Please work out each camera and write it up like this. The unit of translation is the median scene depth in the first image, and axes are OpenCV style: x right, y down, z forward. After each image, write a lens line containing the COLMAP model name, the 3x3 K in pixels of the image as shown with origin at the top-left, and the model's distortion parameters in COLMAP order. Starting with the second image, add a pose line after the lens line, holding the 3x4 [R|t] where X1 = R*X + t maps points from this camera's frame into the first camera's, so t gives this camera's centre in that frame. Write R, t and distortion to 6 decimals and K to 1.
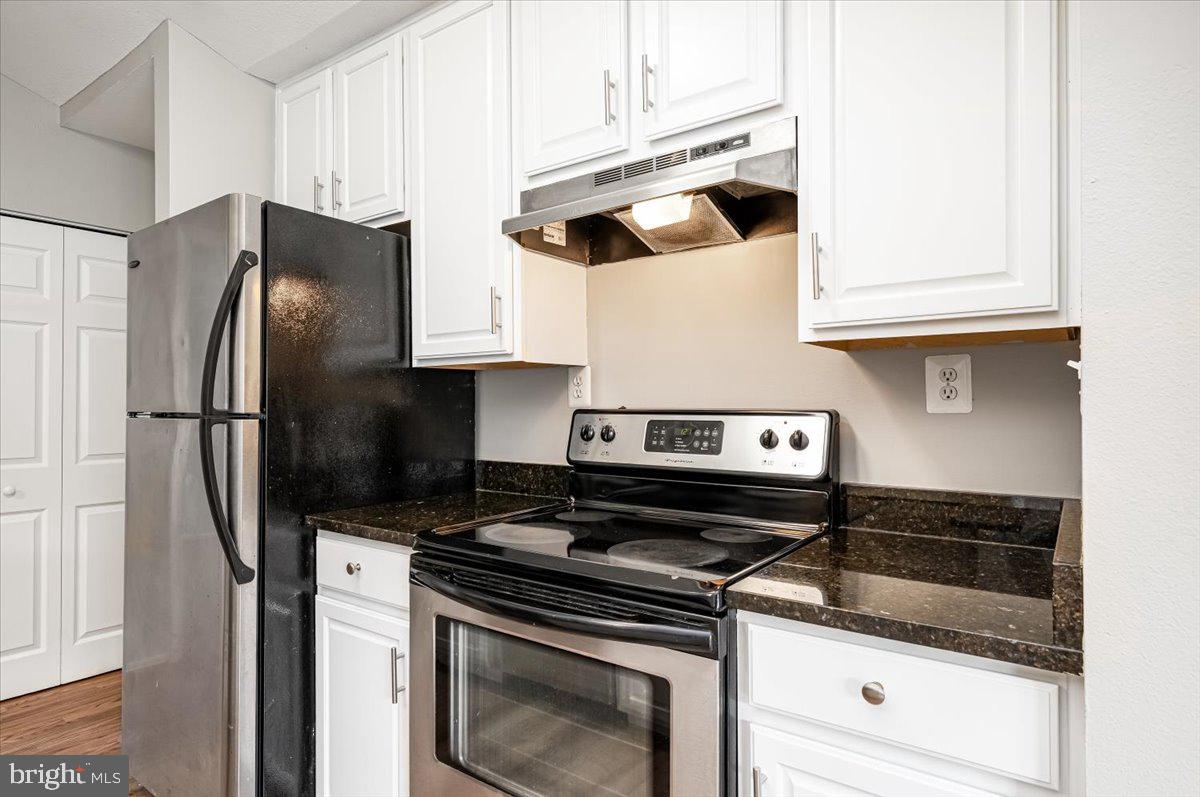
lens RADIAL K [[670.0, 0, 603.4], [0, 670.0, 396.8], [0, 0, 1]] dist [0.009476, -0.001446]
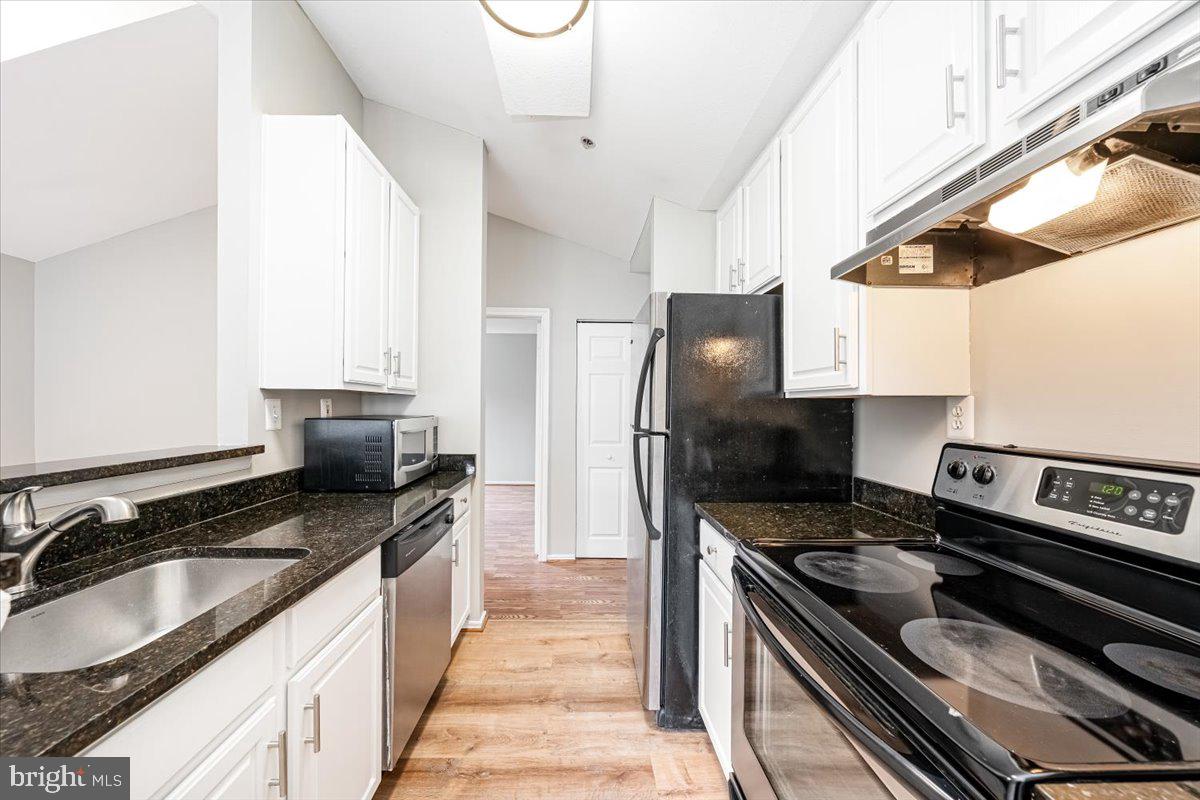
lens RADIAL K [[417.3, 0, 593.3], [0, 417.3, 402.1], [0, 0, 1]] dist [-0.003311, -0.000454]
pose [[0.594496, 0.003790, -0.804090, 0.146327], [-0.003172, 0.999992, 0.002368, -0.041738], [0.804092, 0.001143, 0.594503, 0.270010]]
